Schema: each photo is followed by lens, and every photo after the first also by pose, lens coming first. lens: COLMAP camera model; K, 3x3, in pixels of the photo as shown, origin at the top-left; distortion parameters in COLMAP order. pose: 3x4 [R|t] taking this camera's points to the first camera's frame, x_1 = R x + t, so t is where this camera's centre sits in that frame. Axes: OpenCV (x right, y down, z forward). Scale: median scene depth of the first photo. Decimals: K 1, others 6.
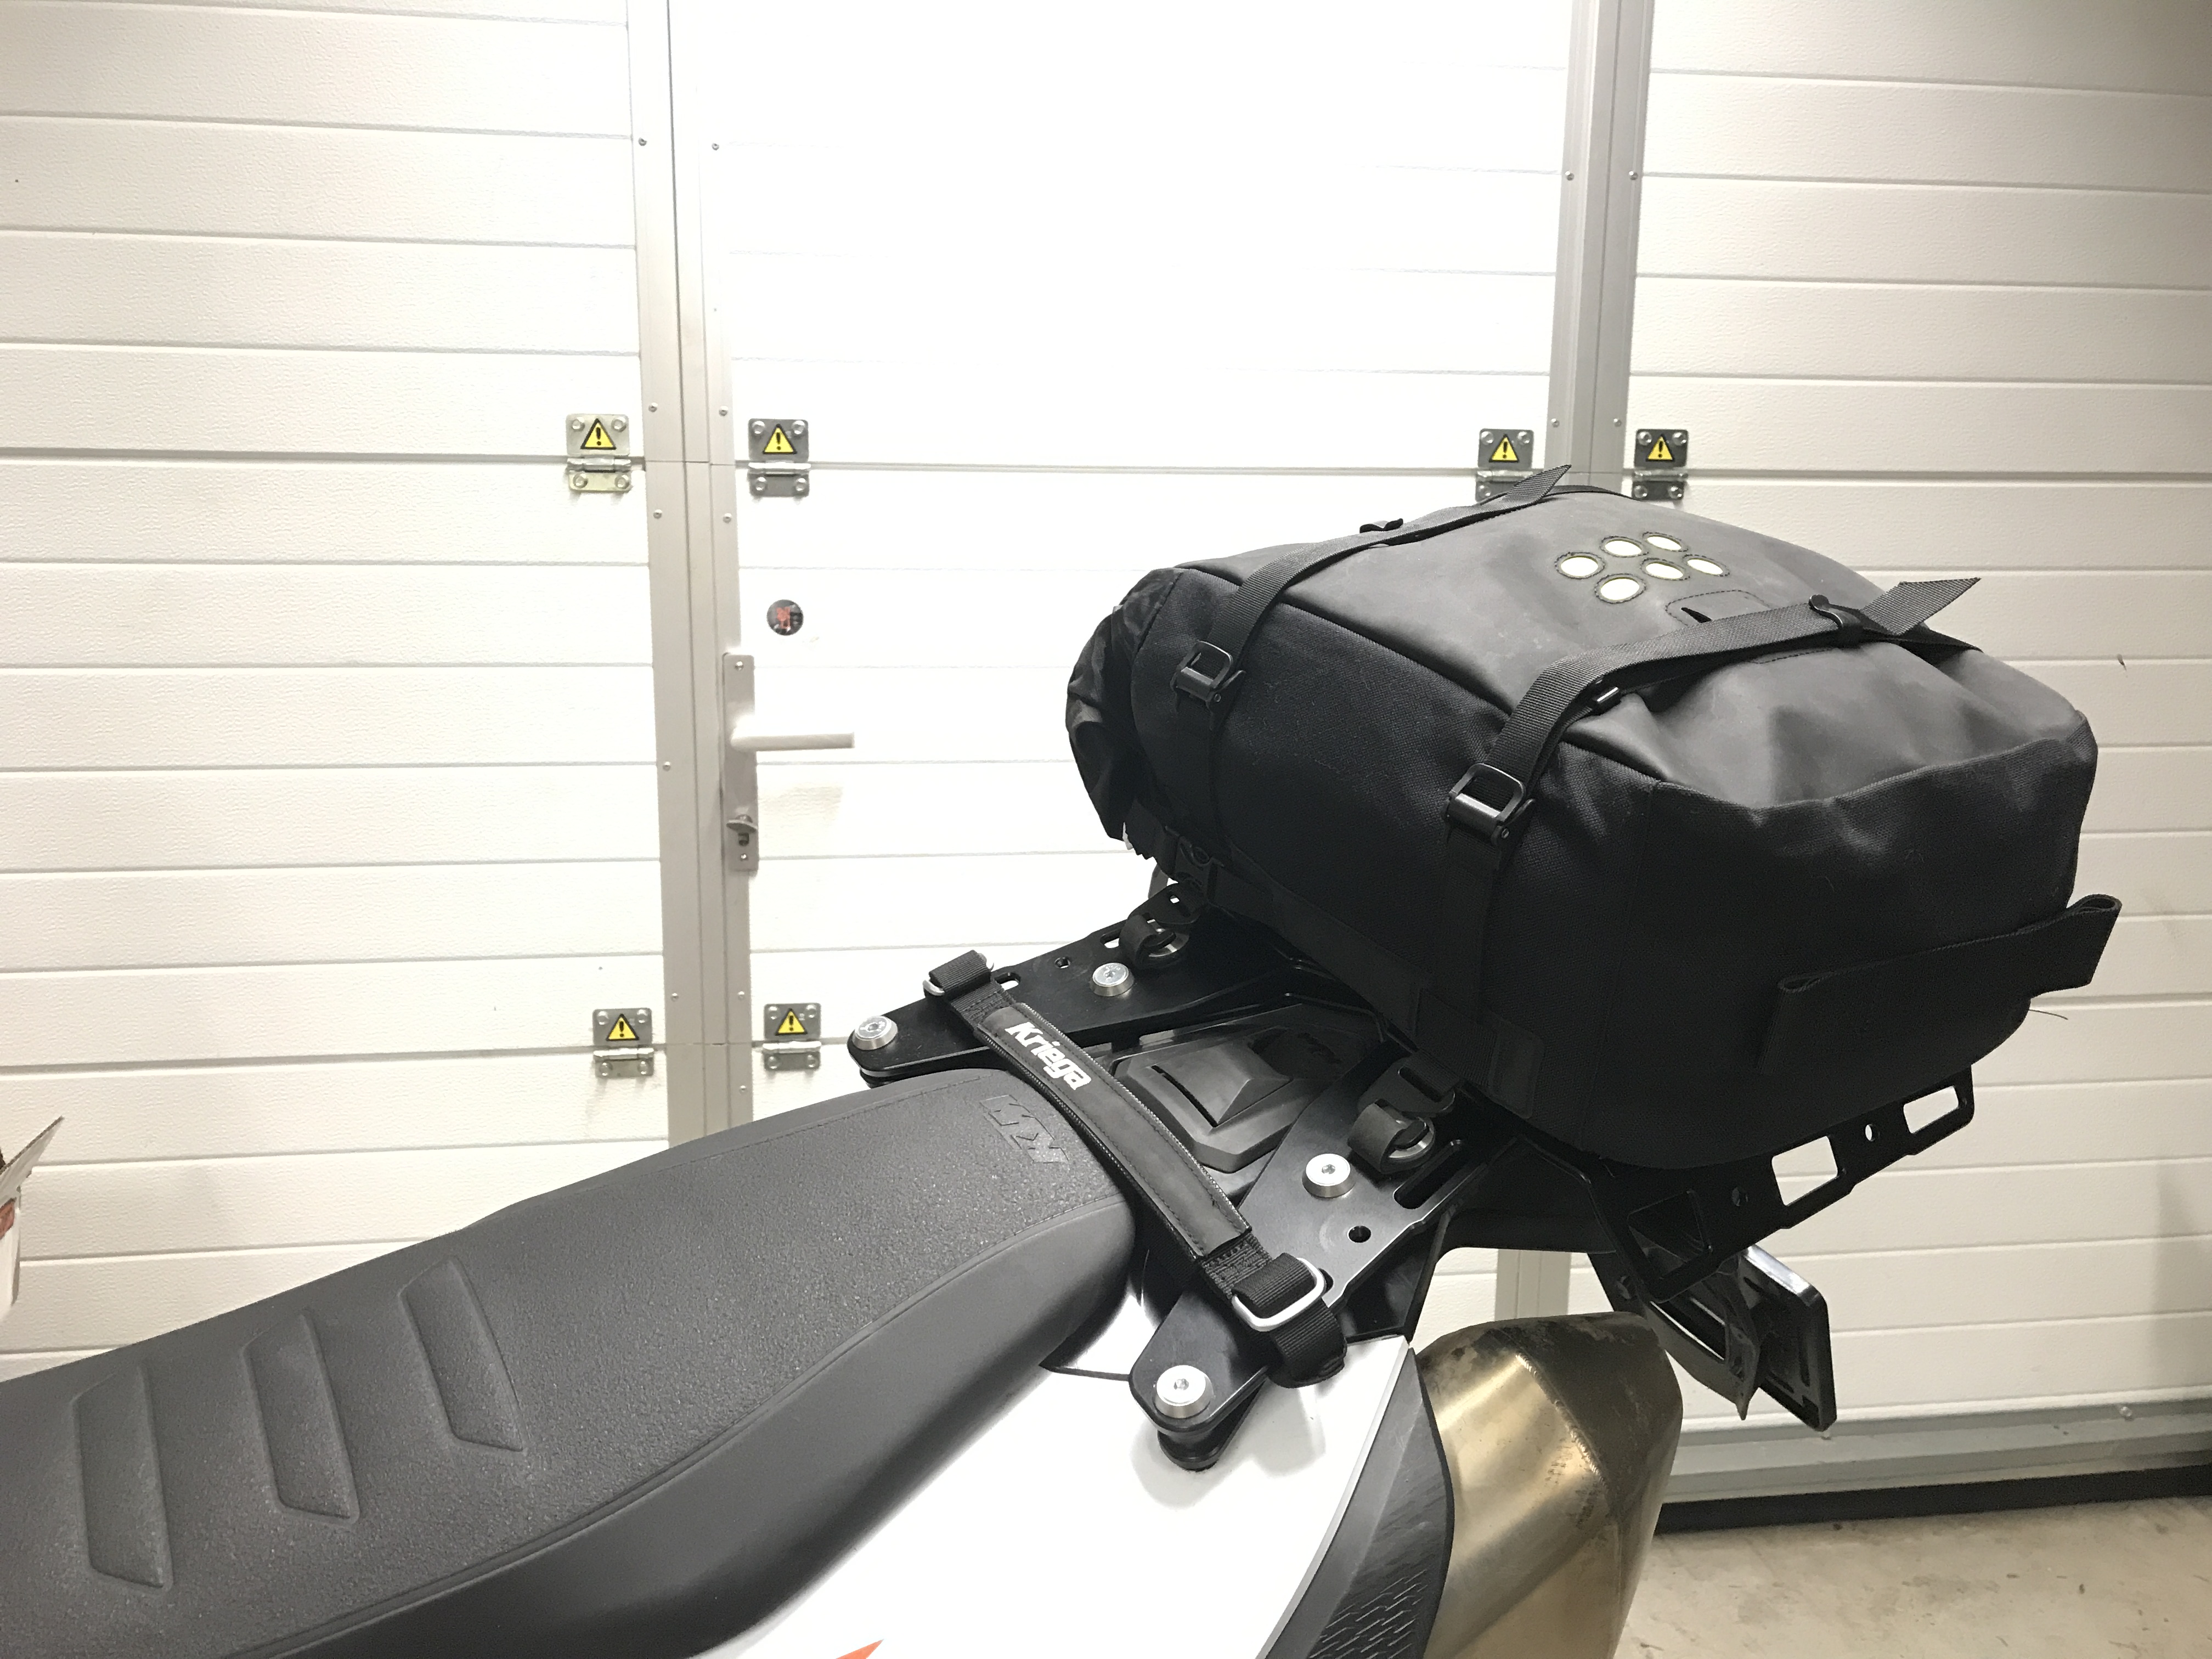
lens RADIAL K [[1835.2, 0, 1106.0], [0, 1835.2, 829.5], [0, 0, 1]] dist [0.001871, -0.016442]
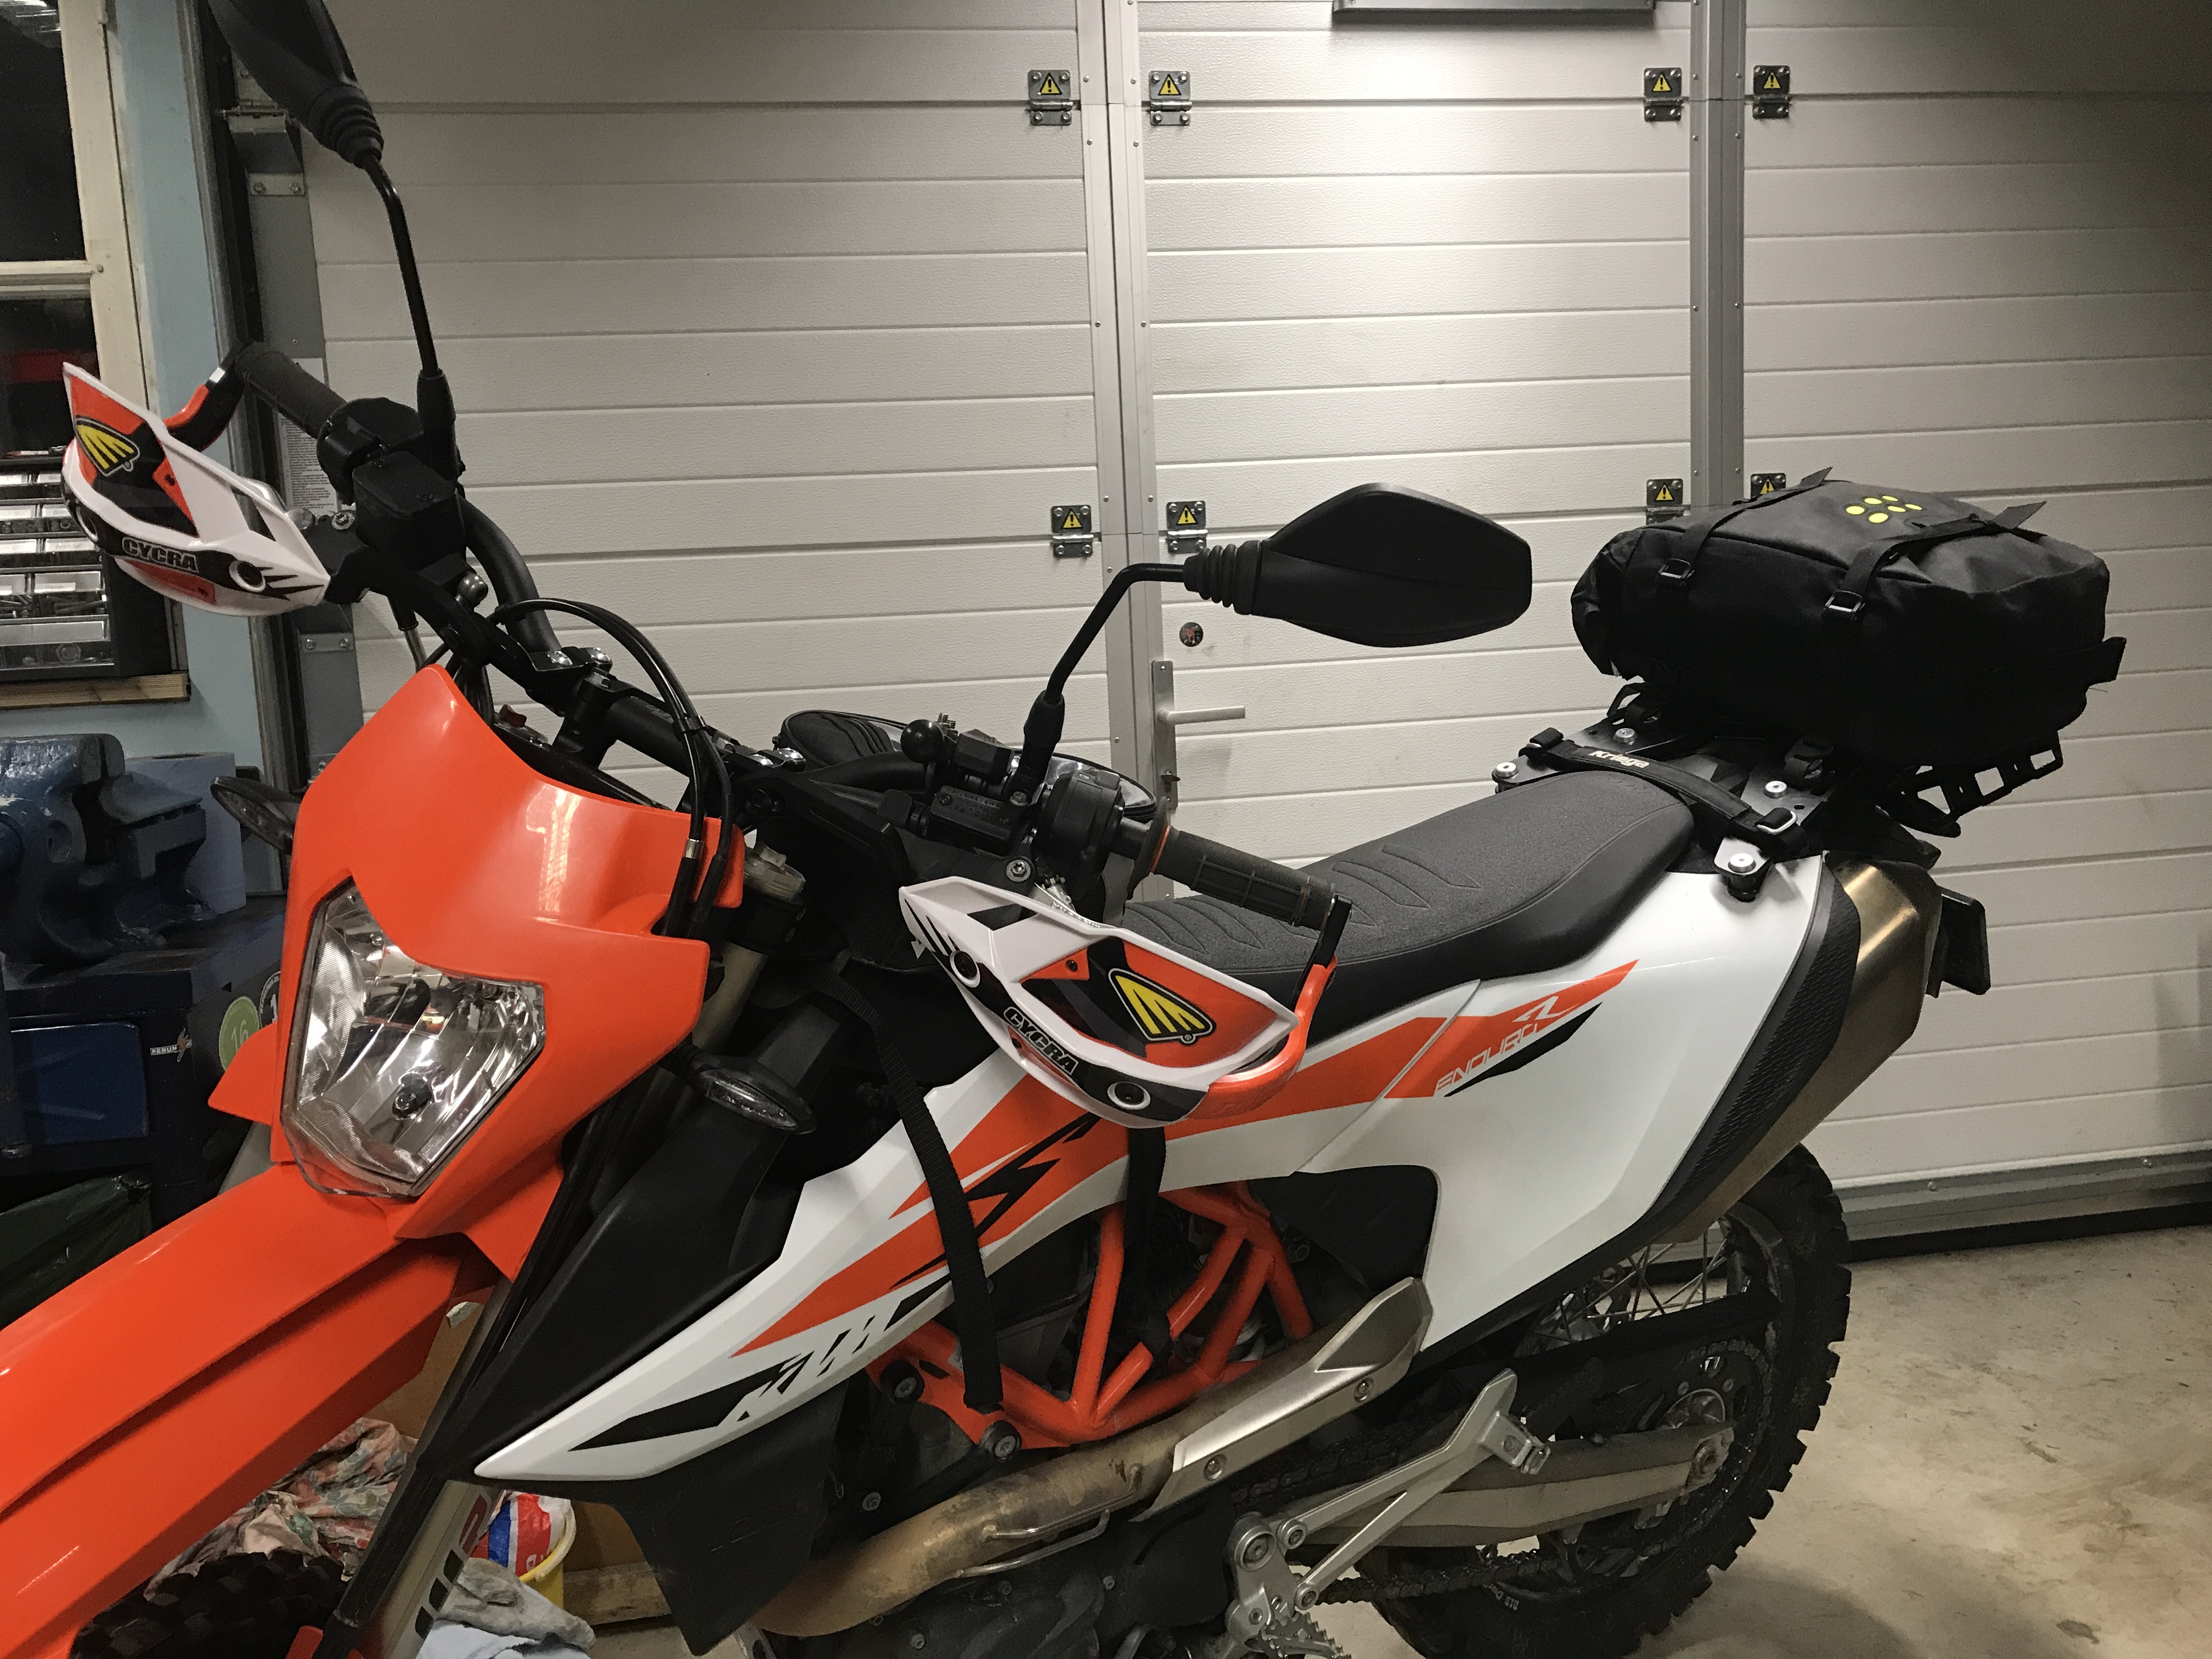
lens RADIAL K [[1794.1, 0, 1106.0], [0, 1794.1, 829.5], [0, 0, 1]] dist [-0.001854, -0.000878]
pose [[0.997924, -0.063631, 0.009912, -0.651683], [0.064096, 0.996304, -0.057185, 0.288393], [-0.006237, 0.057702, 0.998314, -1.042853]]
